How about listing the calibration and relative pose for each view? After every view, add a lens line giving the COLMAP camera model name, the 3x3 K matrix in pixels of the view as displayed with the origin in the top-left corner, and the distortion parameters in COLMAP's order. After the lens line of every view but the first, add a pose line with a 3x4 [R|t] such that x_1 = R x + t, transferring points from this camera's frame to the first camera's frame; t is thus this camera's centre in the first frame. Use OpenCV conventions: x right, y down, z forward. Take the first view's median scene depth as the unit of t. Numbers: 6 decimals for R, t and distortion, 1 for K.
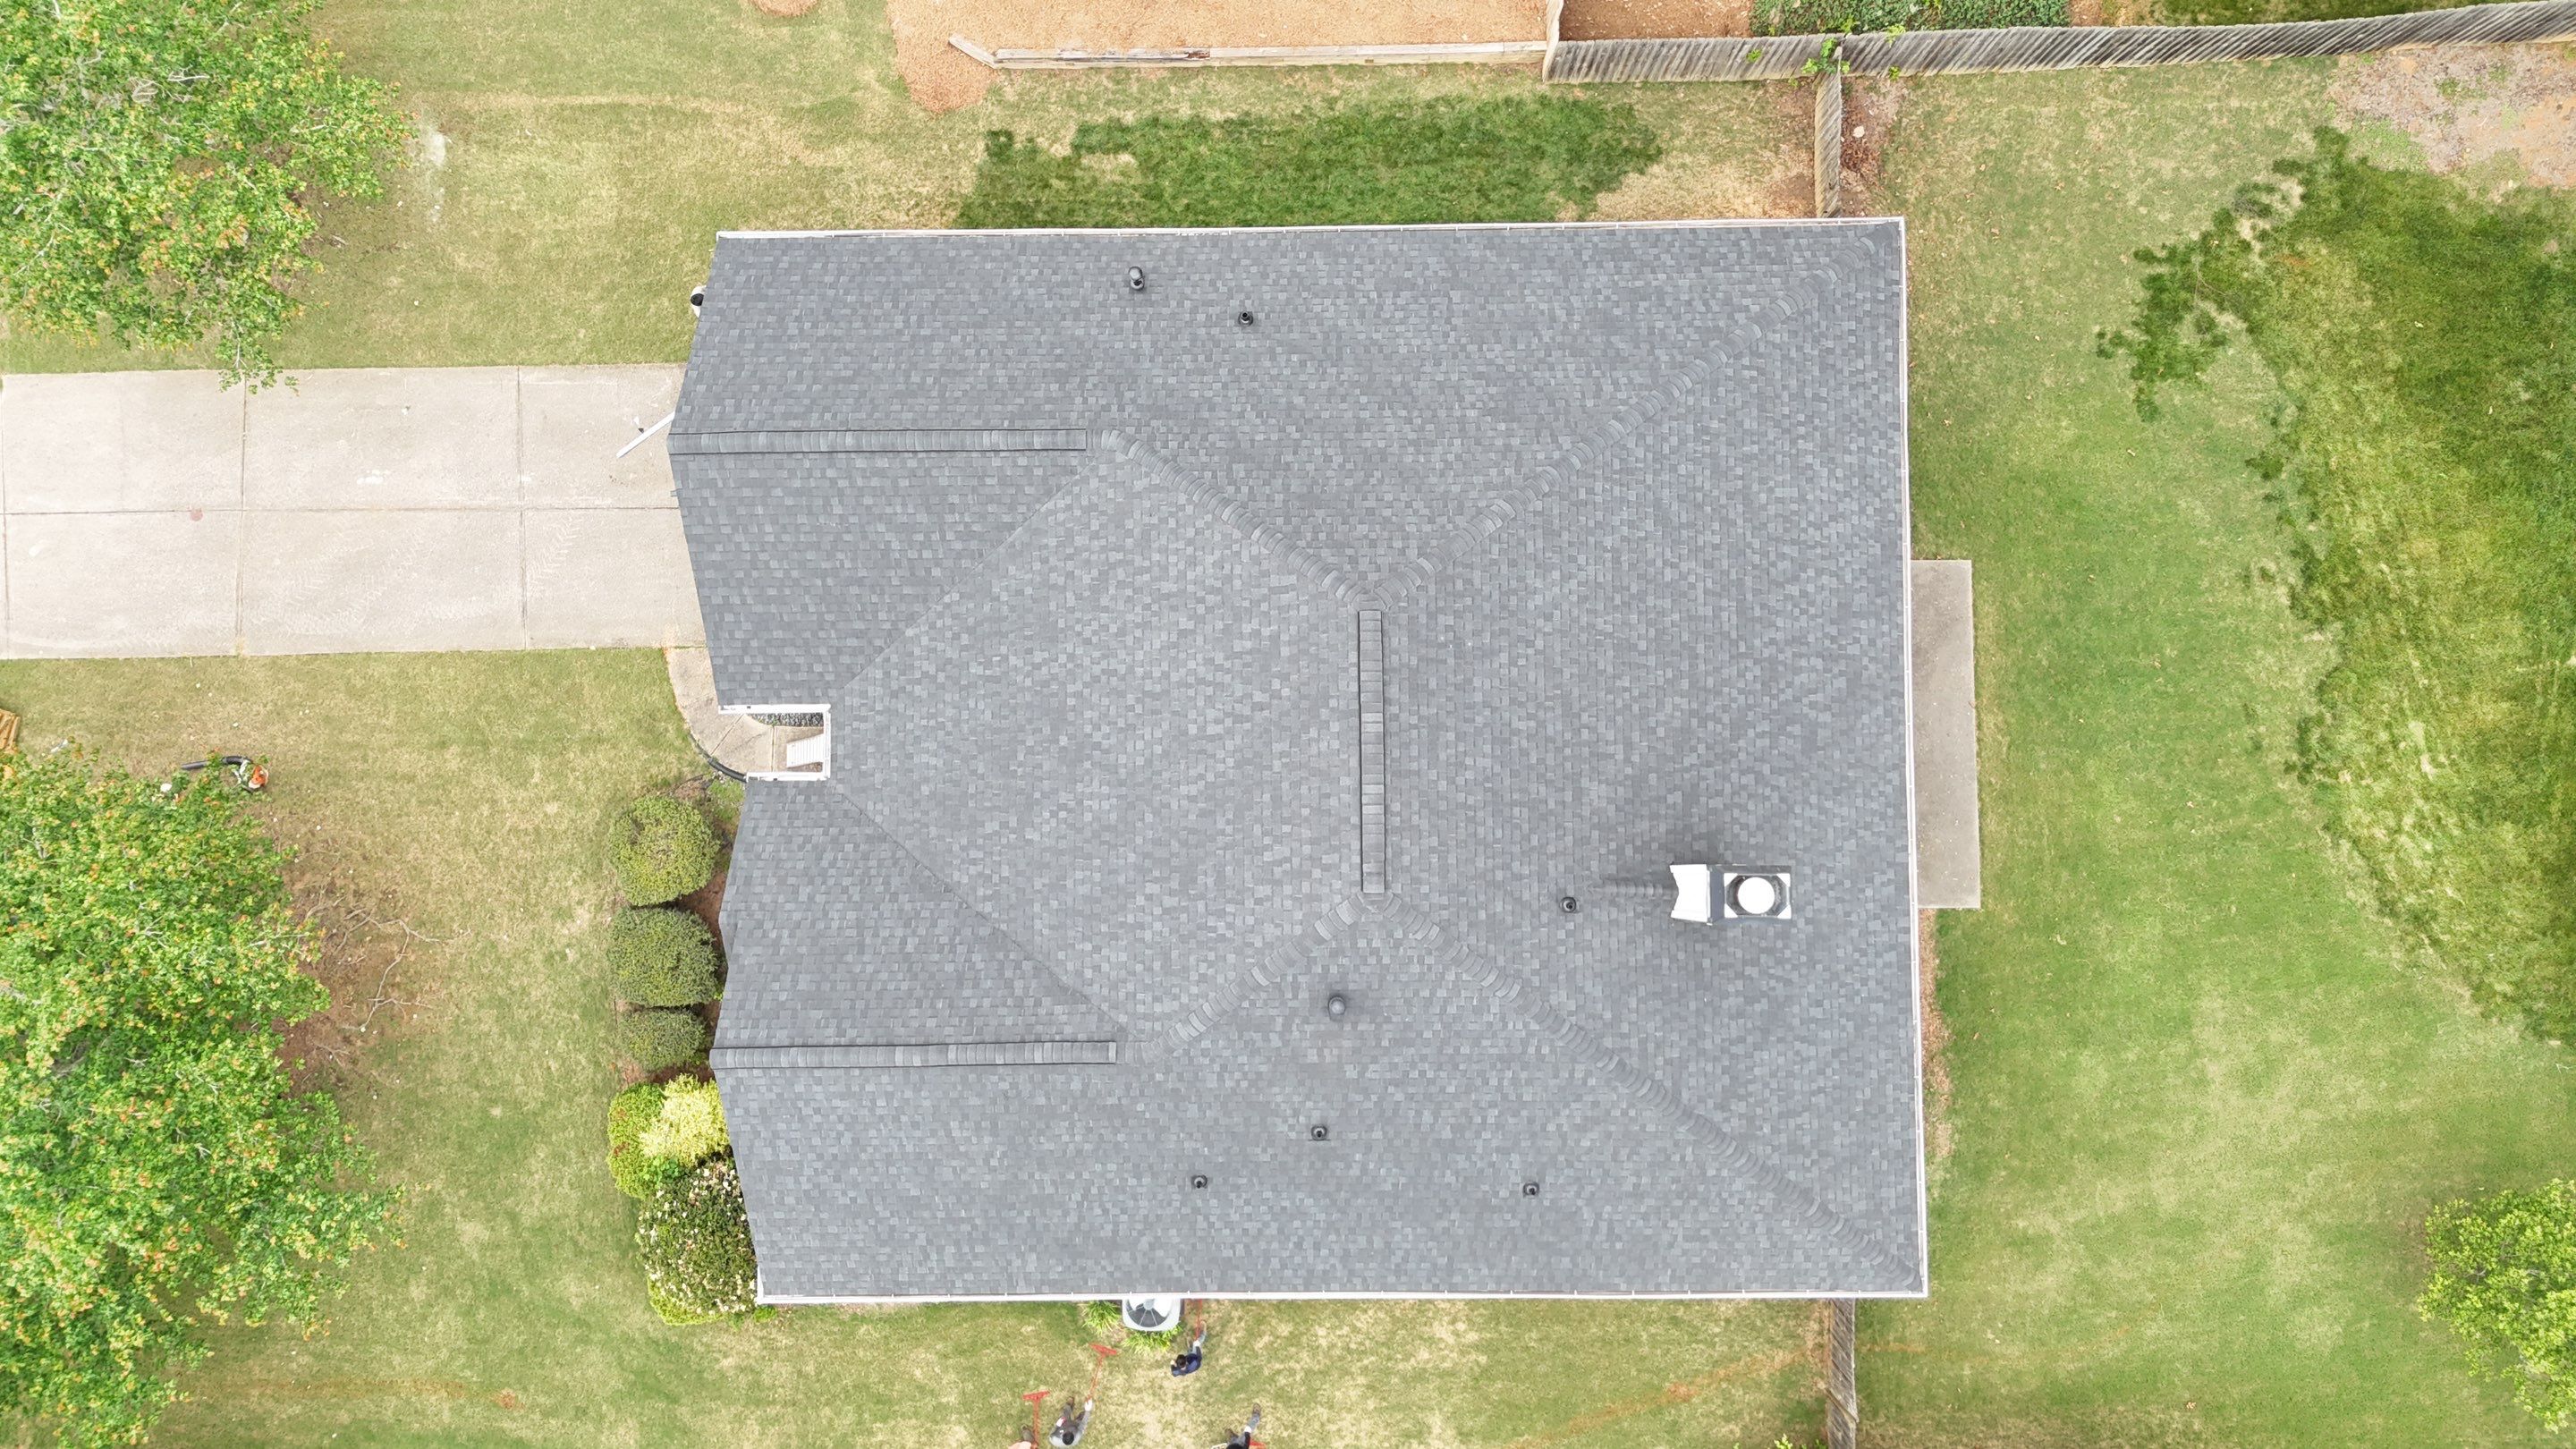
lens RADIAL K [[1897.0, 0, 1292.9], [0, 1897.0, 707.0], [0, 0, 1]] dist [0.072564, -0.066255]
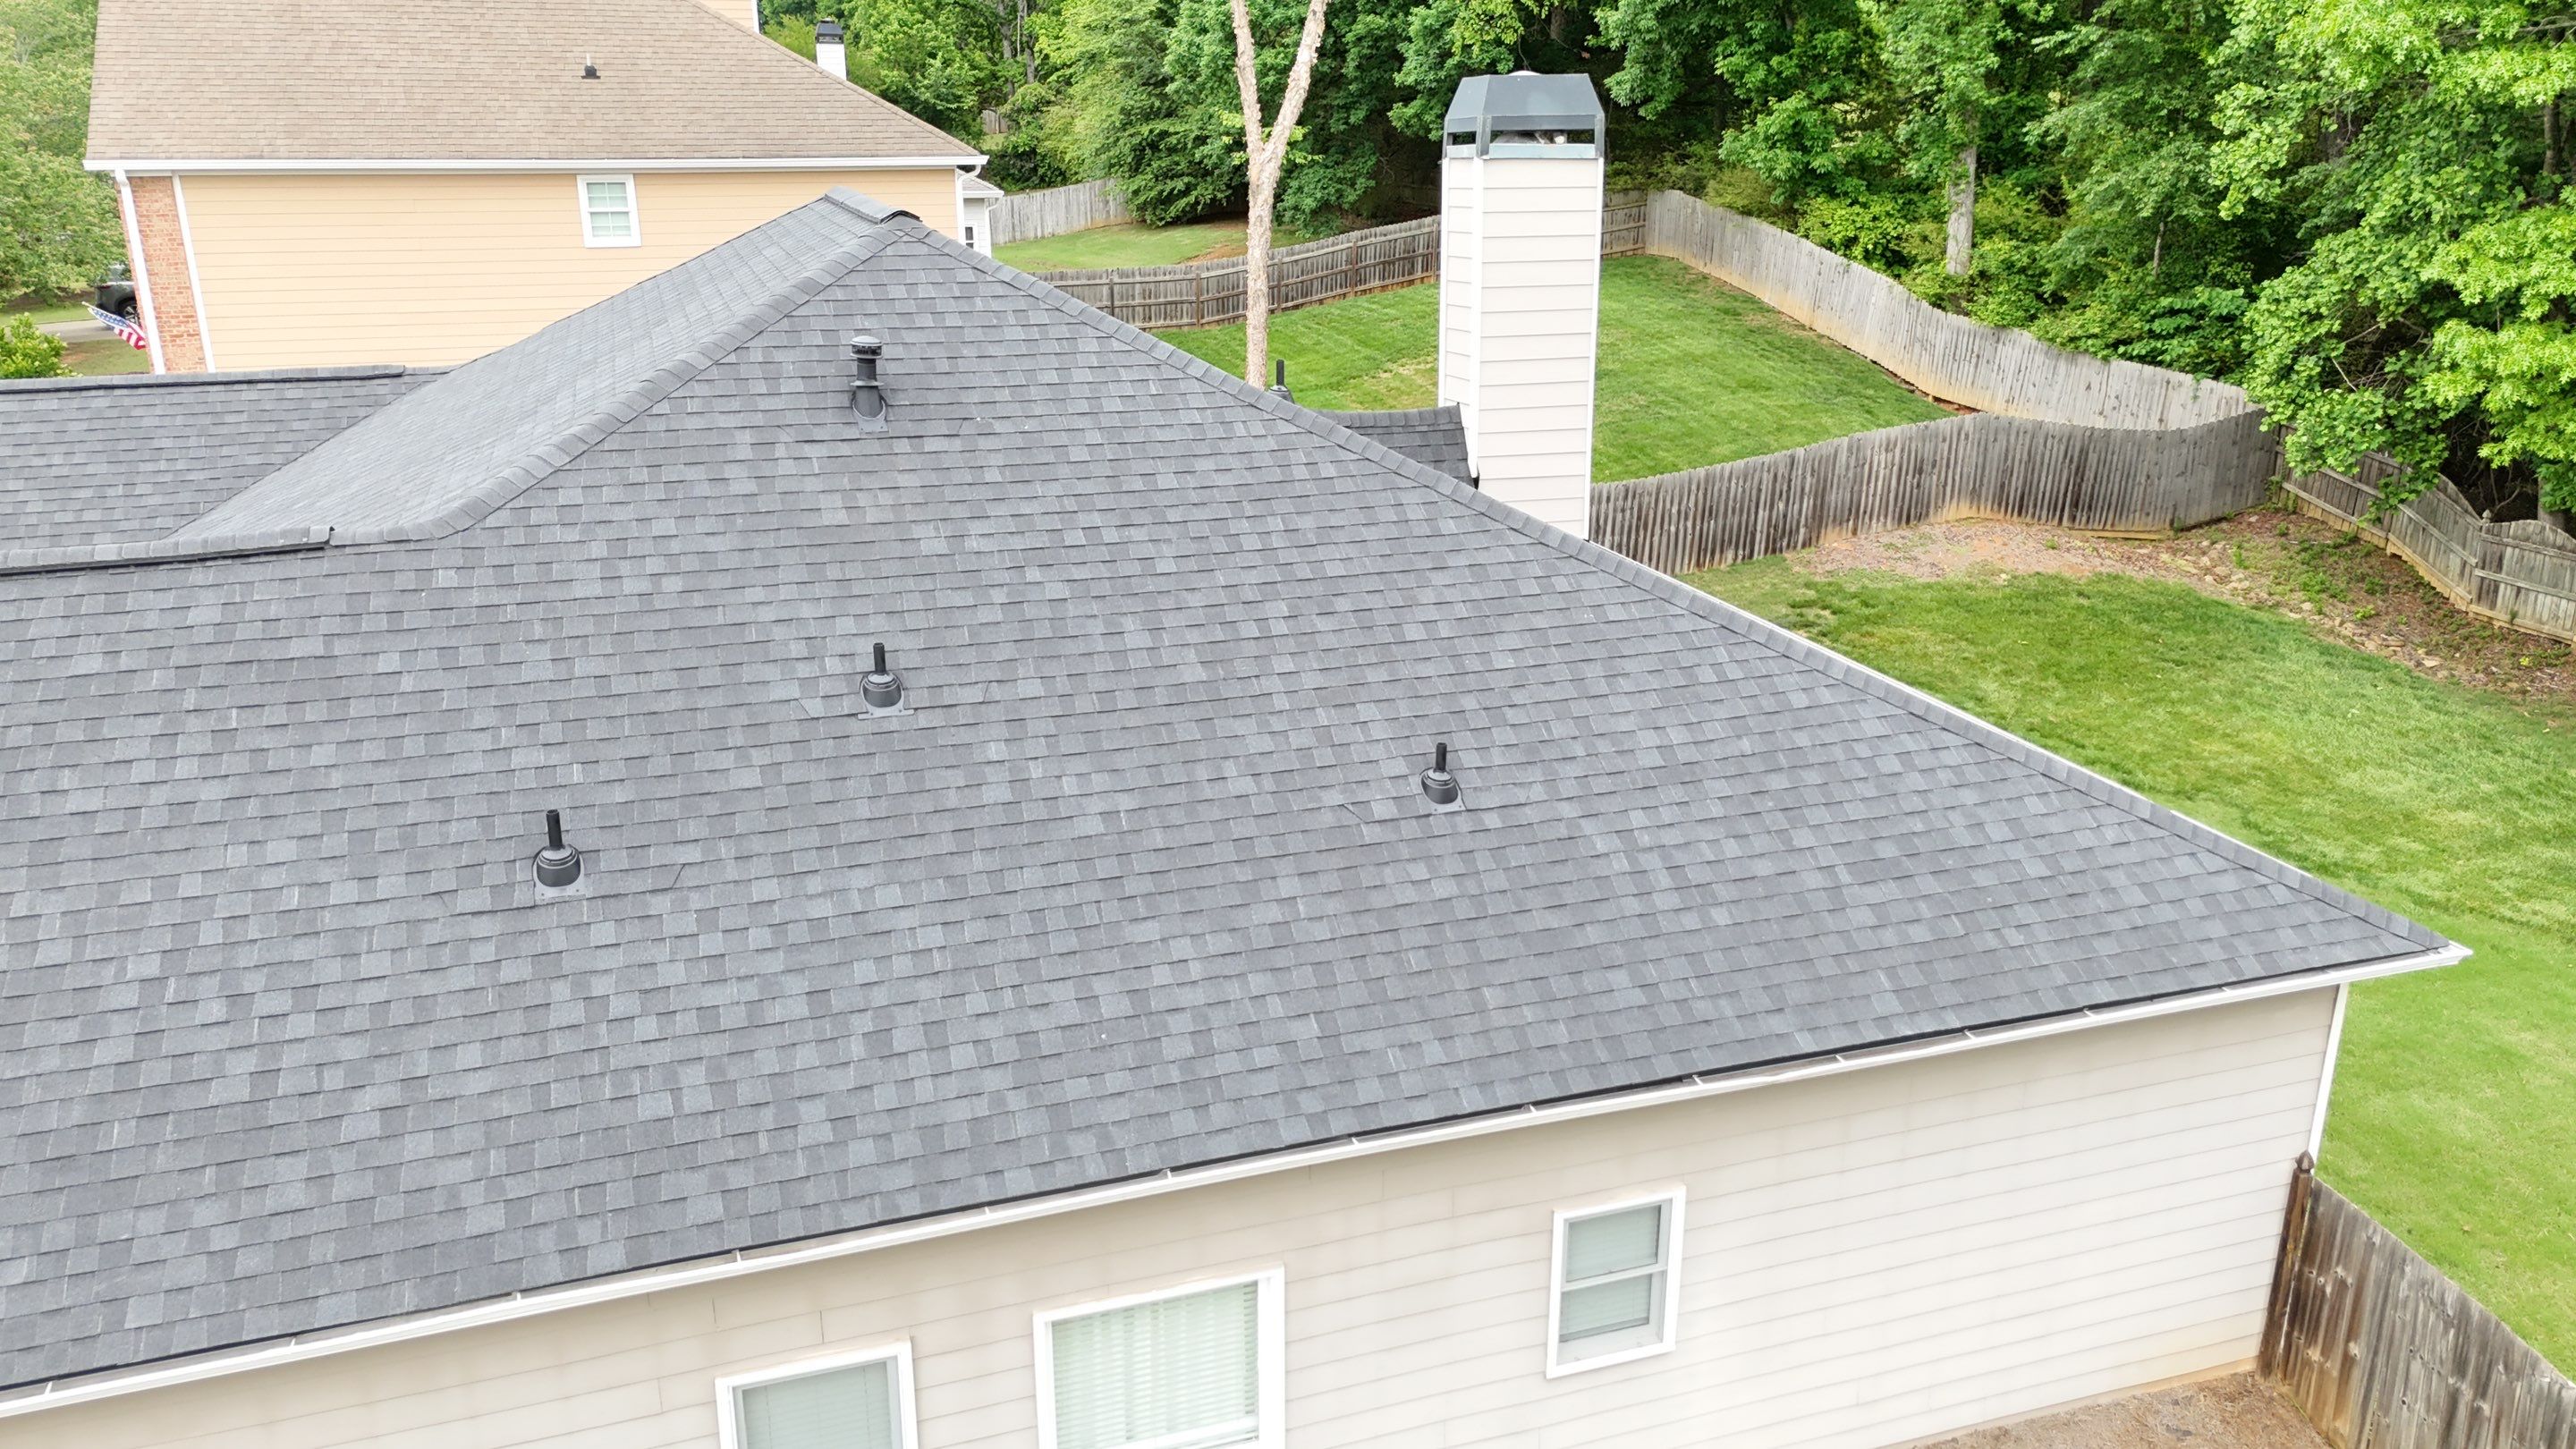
lens RADIAL K [[1897.0, 0, 1293.2], [0, 1897.0, 691.1], [0, 0, 1]] dist [0.072564, -0.066255]
pose [[0.949115, -0.083024, 0.303788, -0.024287], [0.313770, 0.331953, -0.889581, 0.573404], [-0.026987, 0.939635, 0.341112, 0.816071]]
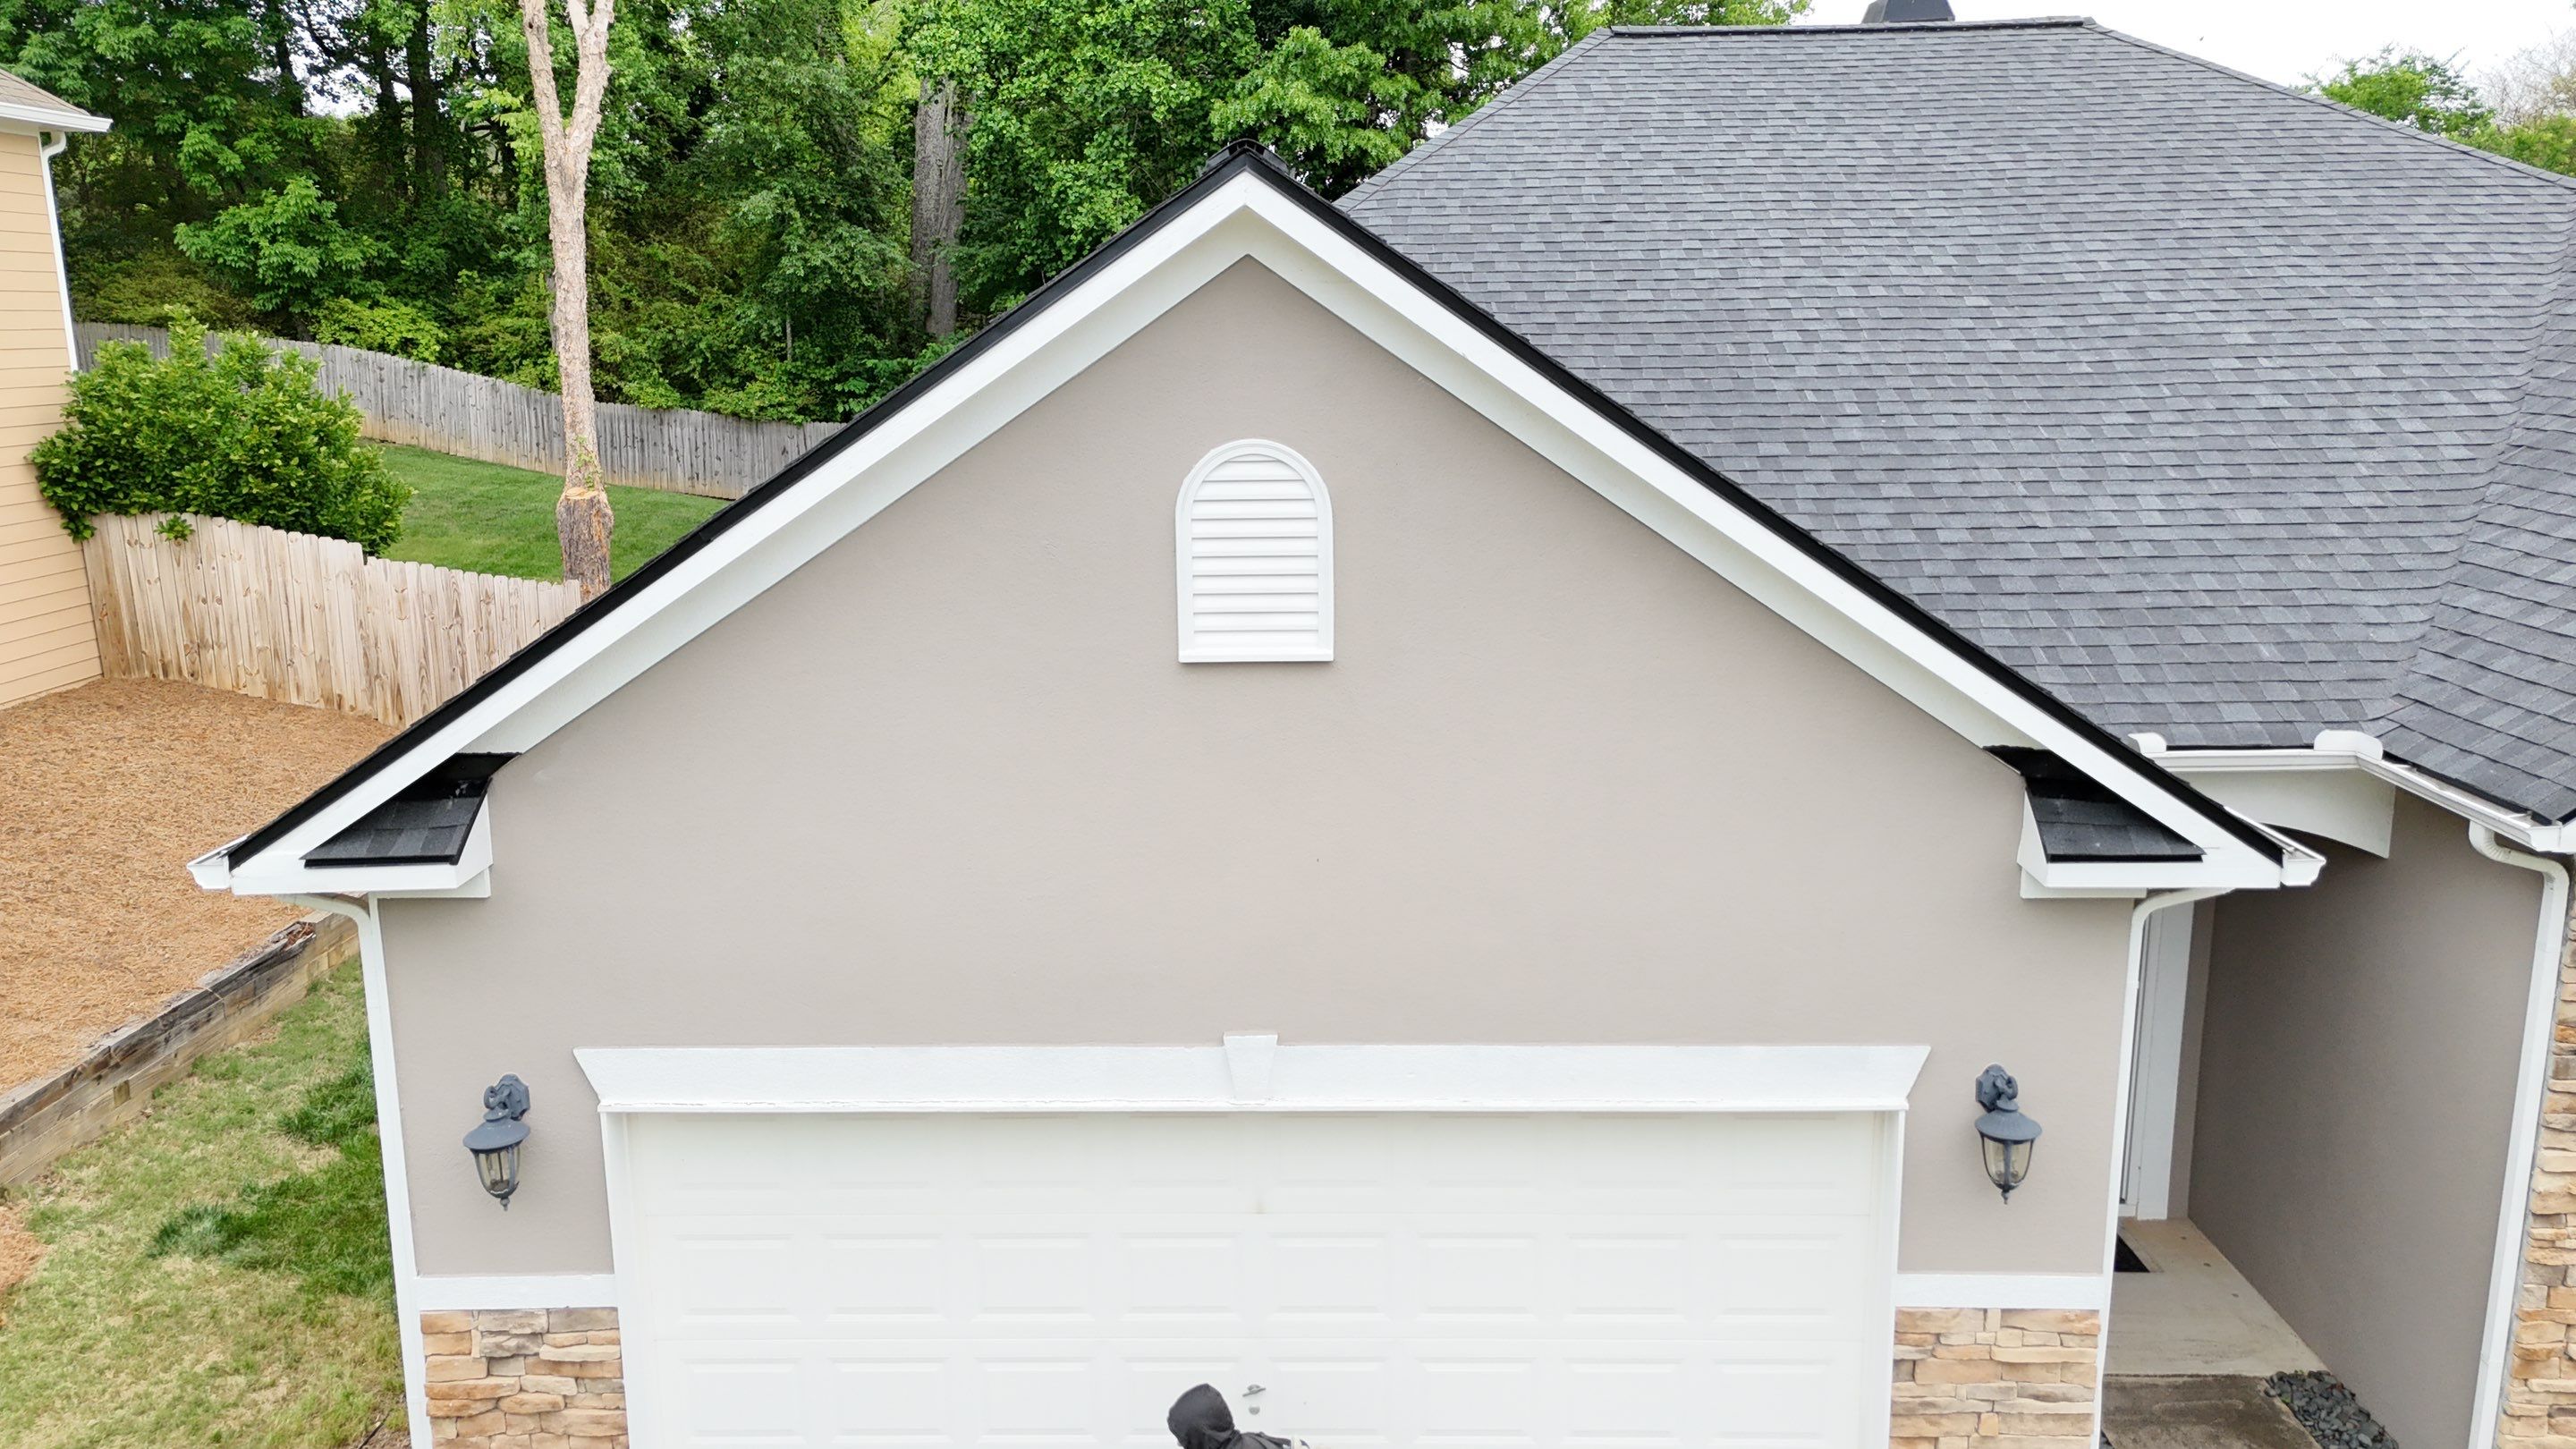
lens RADIAL K [[1897.0, 0, 1283.2], [0, 1897.0, 715.9], [0, 0, 1]] dist [0.072564, -0.066255]
pose [[0.026619, -0.192969, 0.980844, -0.534248], [0.998945, 0.041867, -0.018873, -0.118385], [-0.037423, 0.980311, 0.193880, 0.964603]]
